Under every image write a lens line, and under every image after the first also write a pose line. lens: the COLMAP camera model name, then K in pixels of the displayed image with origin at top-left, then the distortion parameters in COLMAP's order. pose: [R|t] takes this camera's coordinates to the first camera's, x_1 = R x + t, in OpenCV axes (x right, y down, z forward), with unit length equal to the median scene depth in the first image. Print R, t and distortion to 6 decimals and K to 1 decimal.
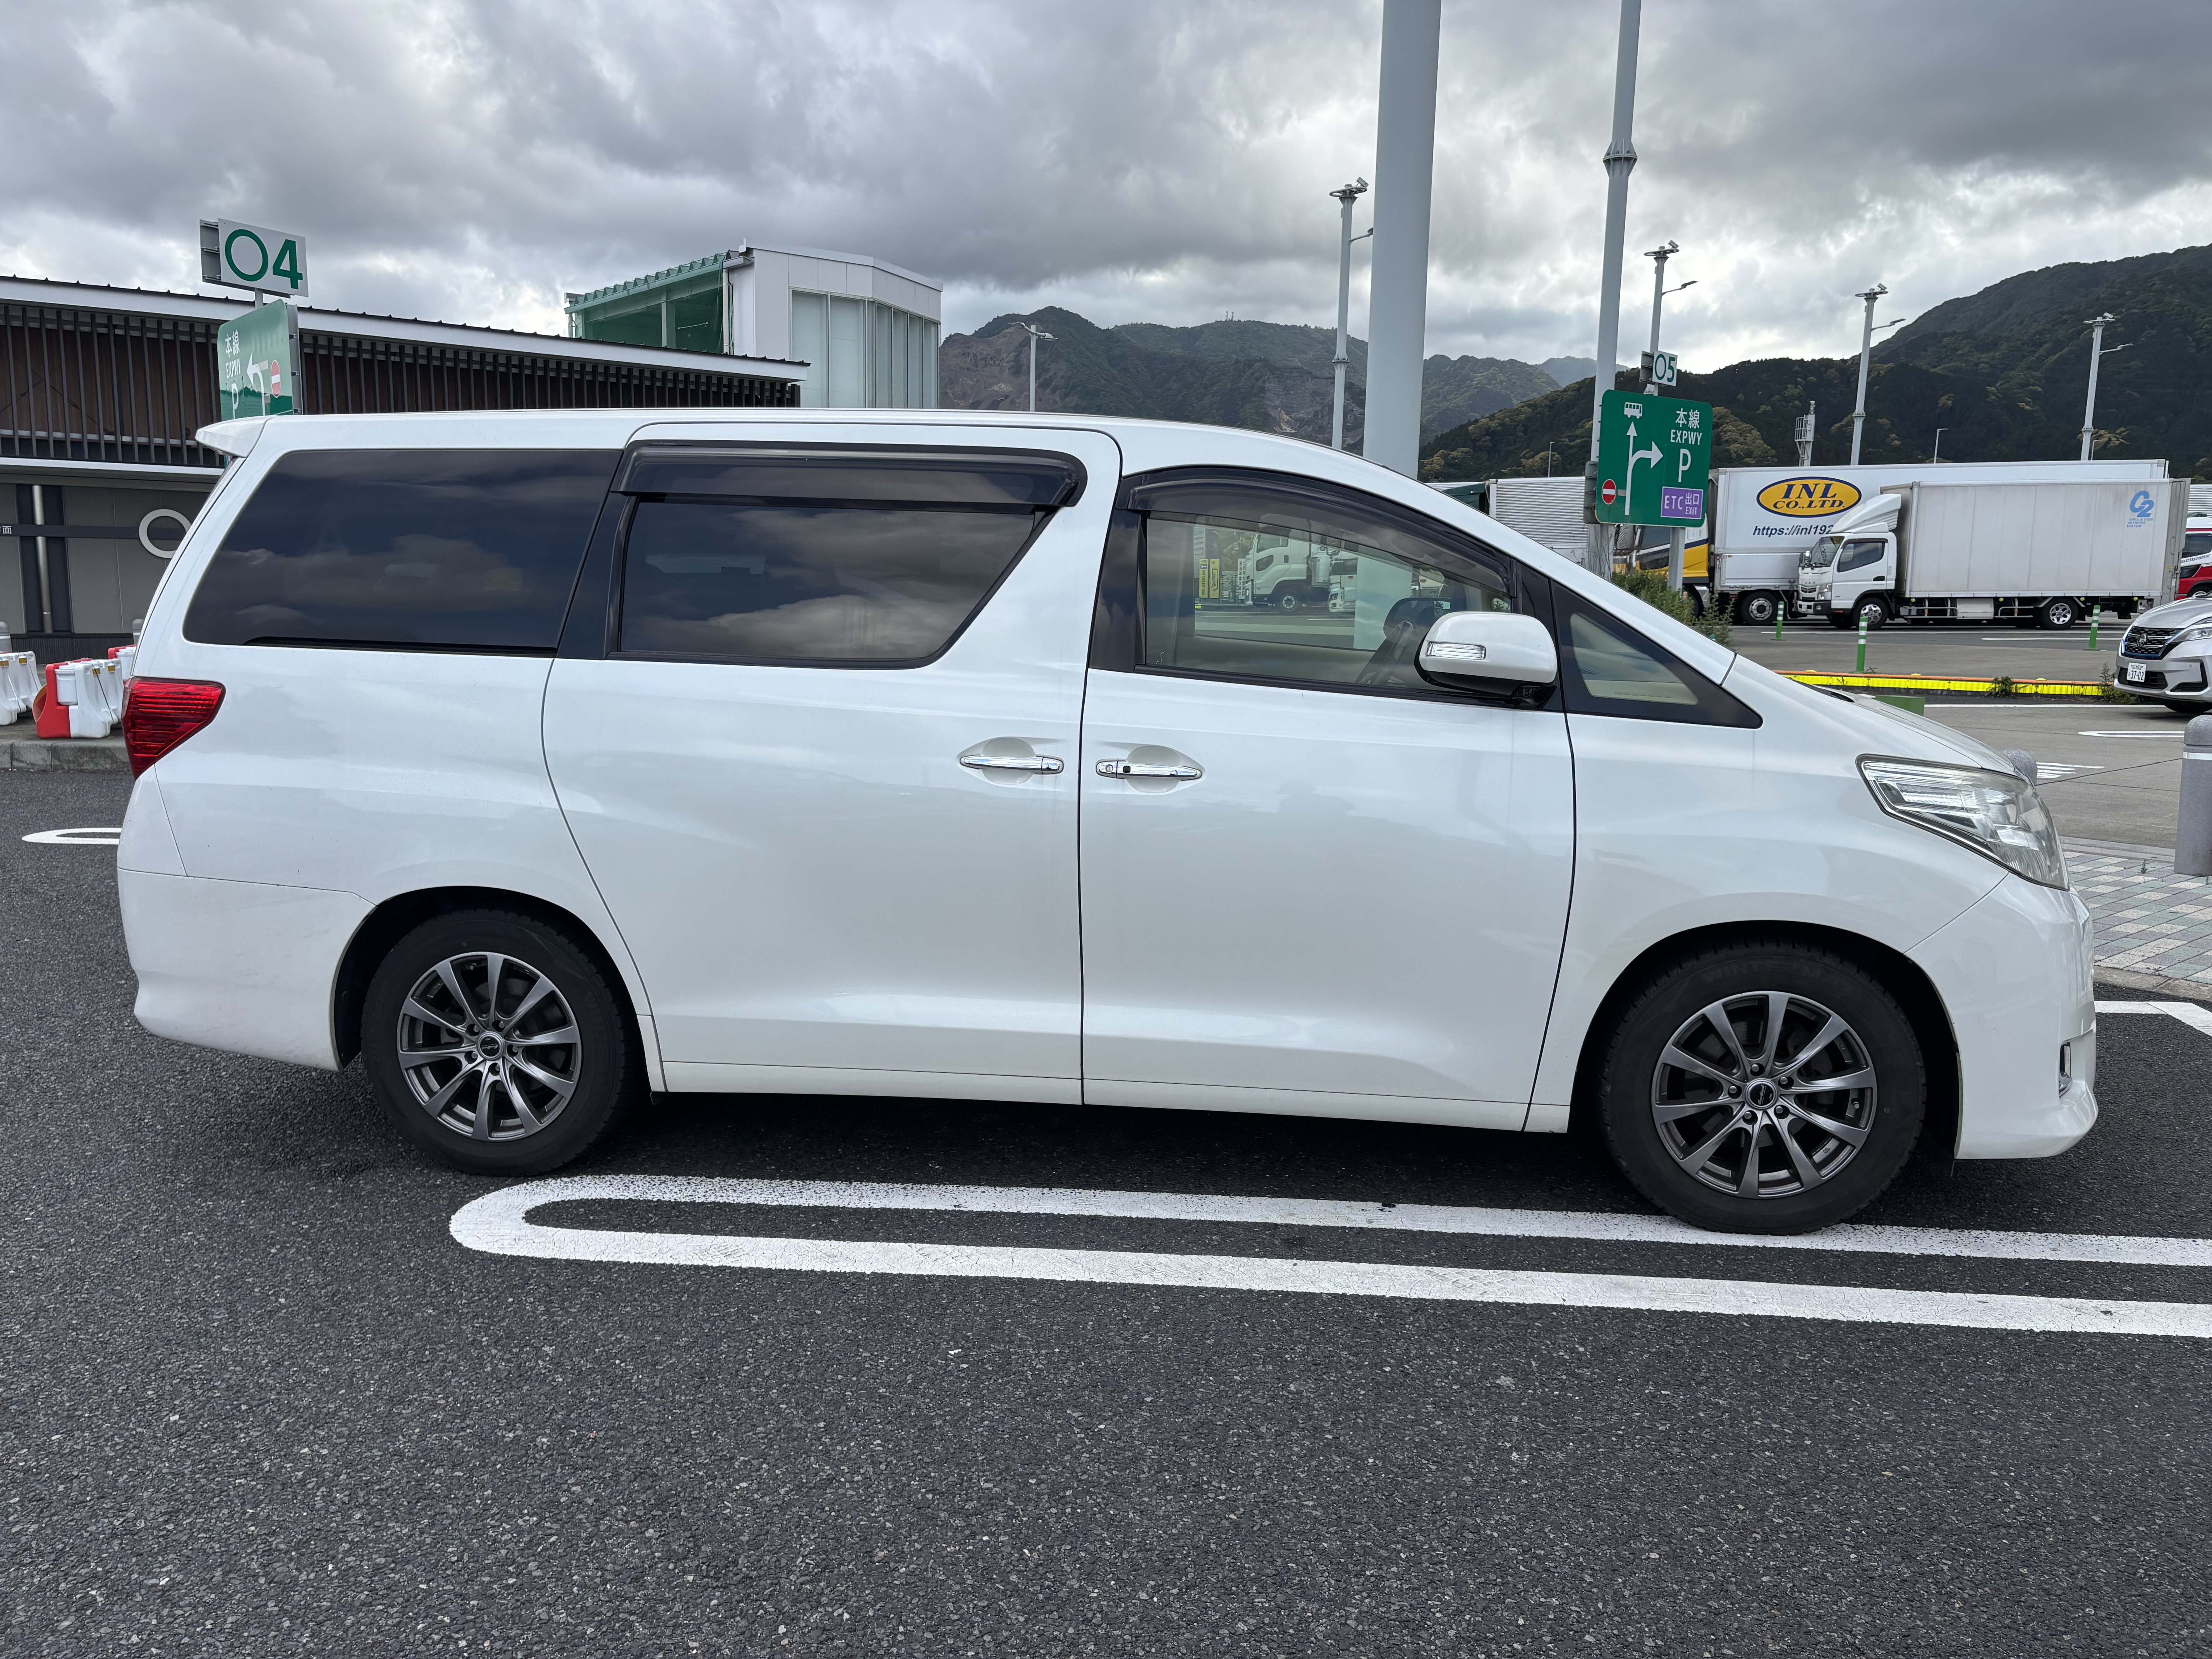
lens RADIAL K [[1659.8, 0, 1106.0], [0, 1659.8, 829.5], [0, 0, 1]] dist [0.013088, 0.005000]
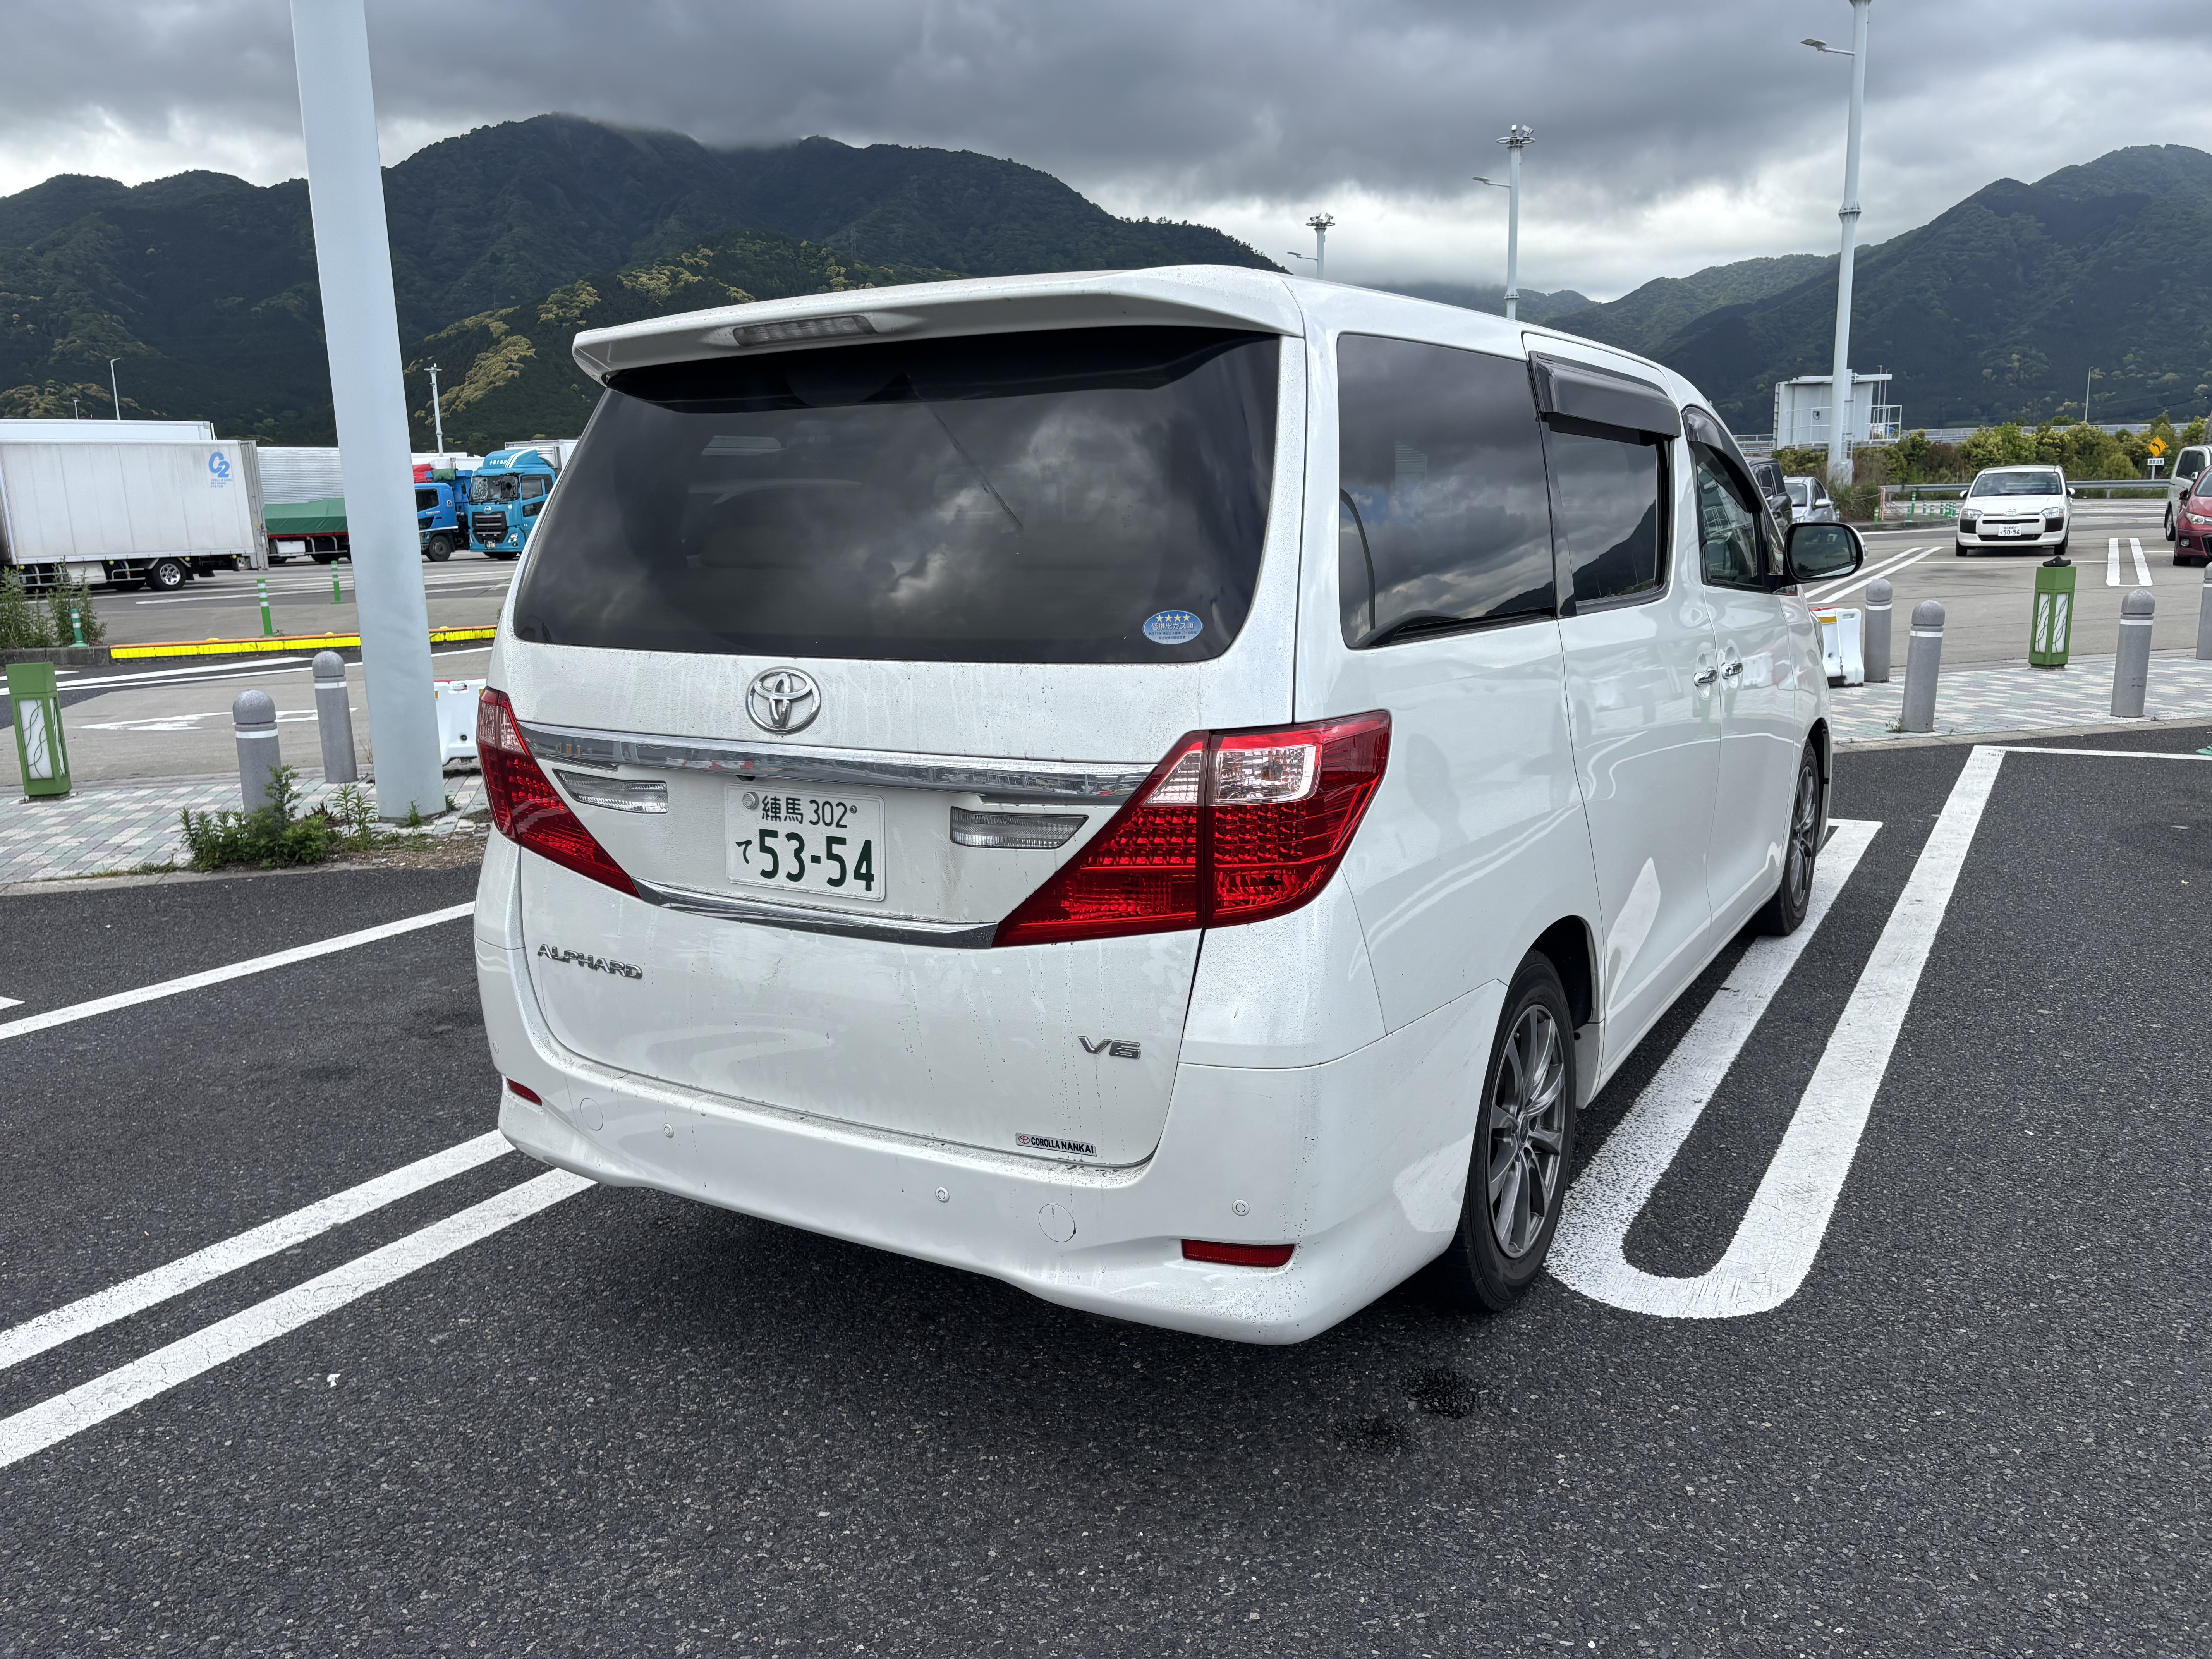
lens RADIAL K [[1631.6, 0, 1083.7], [0, 1631.6, 832.5], [0, 0, 1]] dist [0.089371, -0.078527]
pose [[0.416054, -0.194491, 0.888298, -0.303965], [0.173214, 0.975924, 0.132549, -0.040350], [-0.892691, 0.098718, 0.439725, 0.222922]]
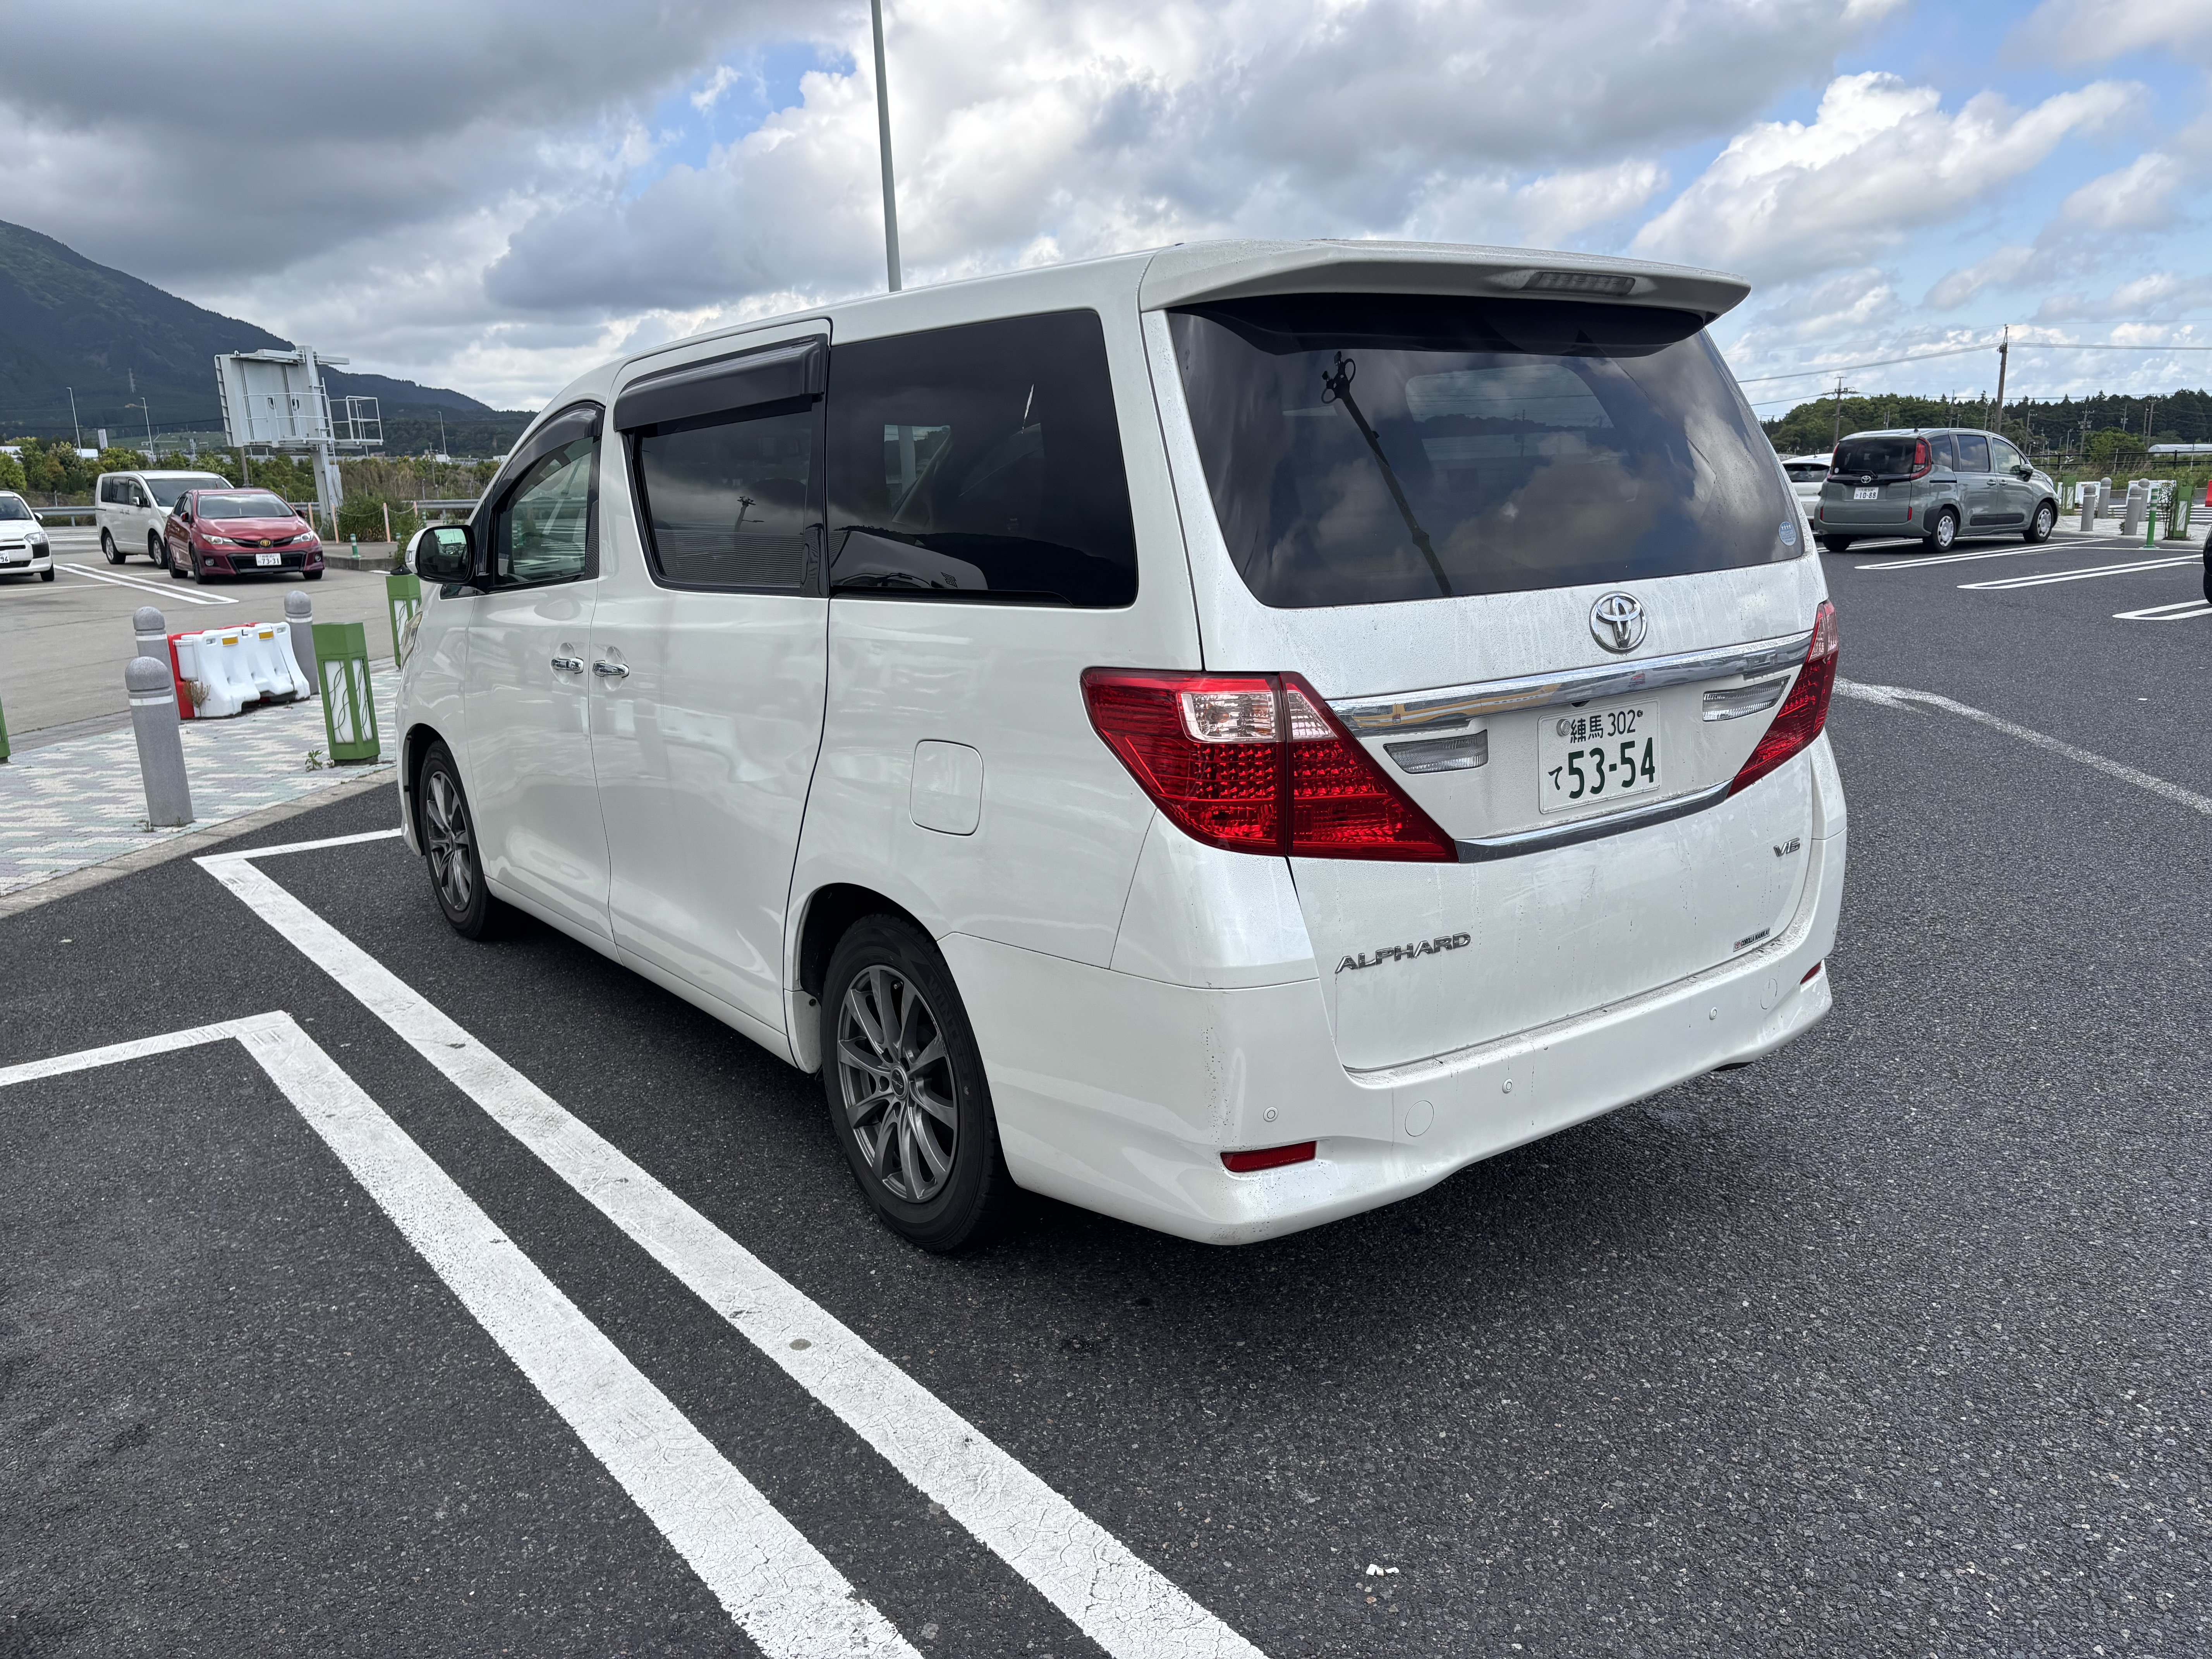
lens RADIAL K [[1654.7, 0, 1106.0], [0, 1654.7, 829.5], [0, 0, 1]] dist [0.079171, -0.083998]
pose [[-0.683799, -0.139996, 0.716115, -0.260713], [0.141423, 0.937384, 0.318295, -0.083738], [-0.715834, 0.318925, -0.621183, 0.495998]]
